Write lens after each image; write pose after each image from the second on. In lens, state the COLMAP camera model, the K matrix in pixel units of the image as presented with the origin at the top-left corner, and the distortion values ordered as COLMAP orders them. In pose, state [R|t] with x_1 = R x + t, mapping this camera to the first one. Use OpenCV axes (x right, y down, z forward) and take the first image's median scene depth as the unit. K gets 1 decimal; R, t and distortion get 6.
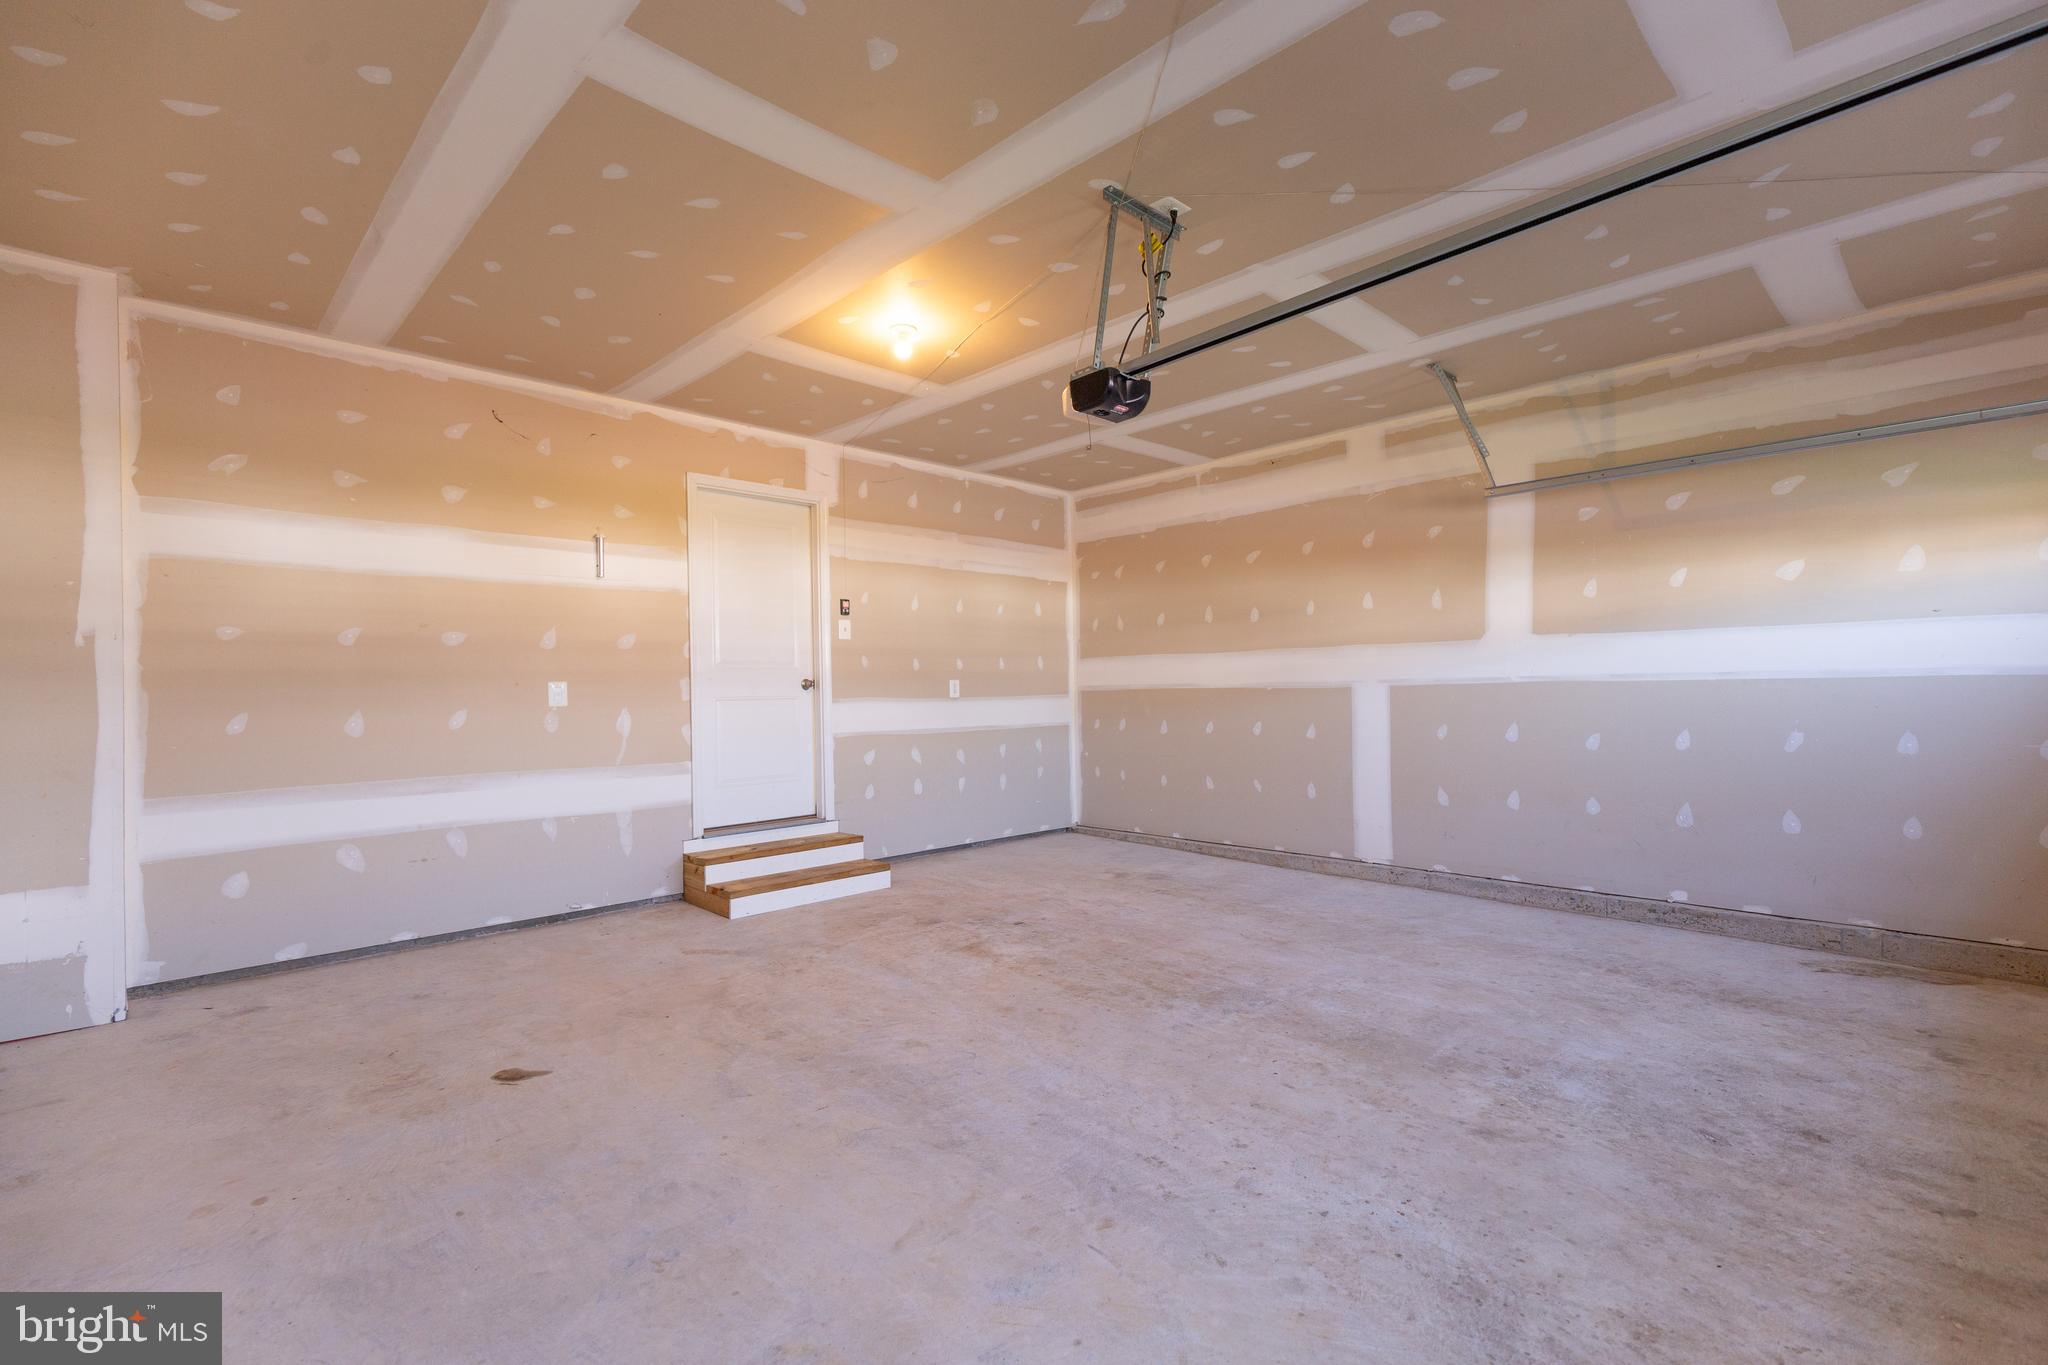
lens RADIAL K [[945.0, 0, 1045.0], [0, 945.0, 680.3], [0, 0, 1]] dist [0.014992, -0.003110]
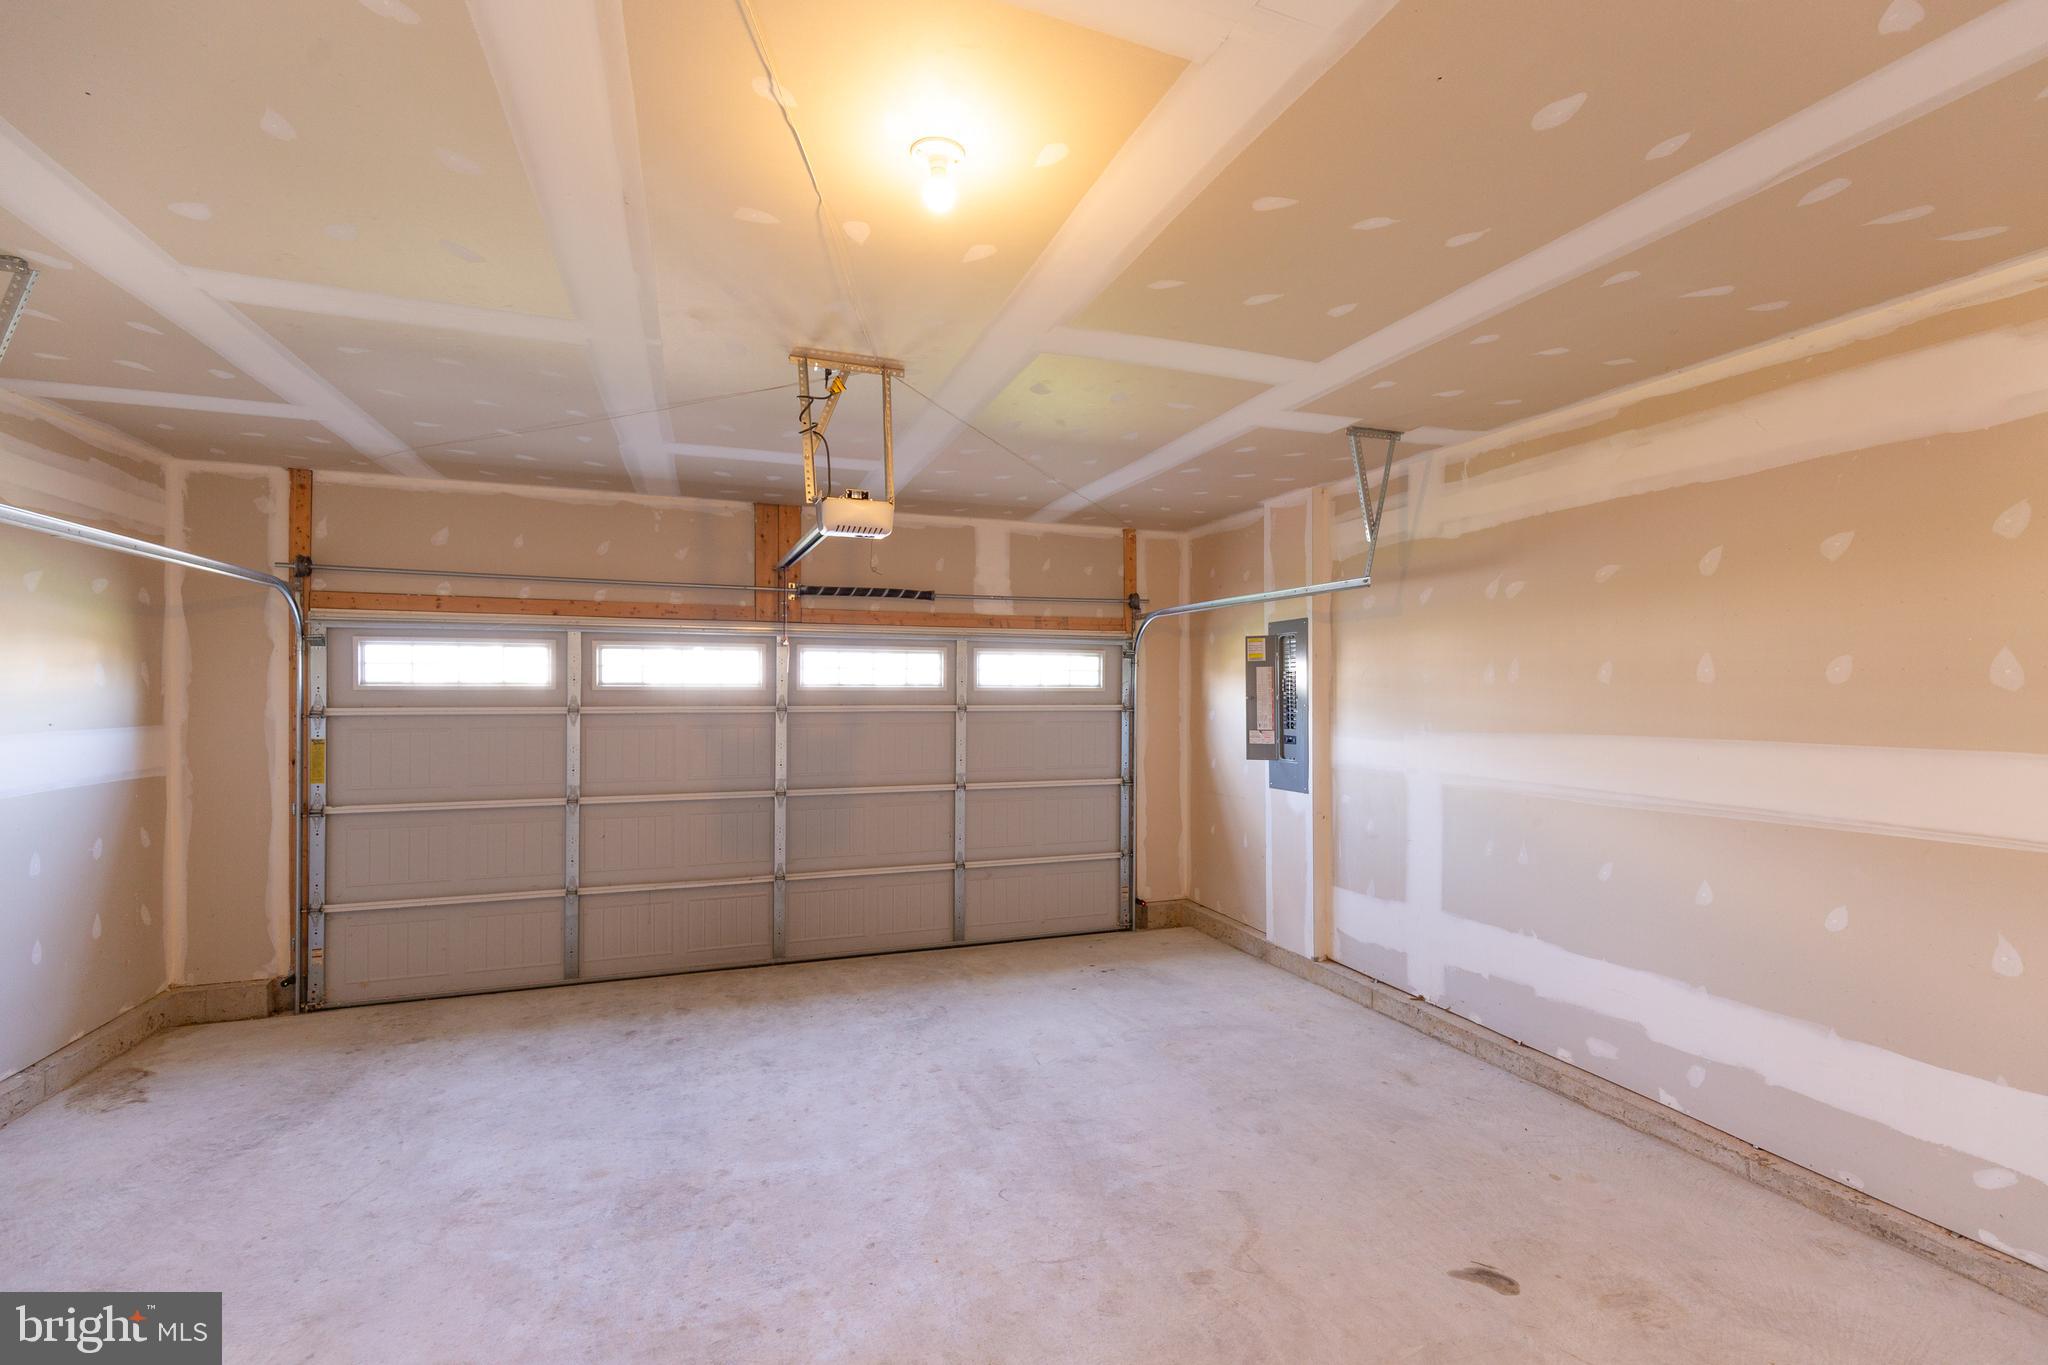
lens RADIAL K [[945.0, 0, 1036.4], [0, 945.0, 686.1], [0, 0, 1]] dist [0.014992, -0.003110]
pose [[-0.910812, 0.016564, 0.412490, -0.554800], [0.008602, 0.999739, -0.021151, -0.115687], [-0.412733, -0.015717, -0.910717, 2.002771]]
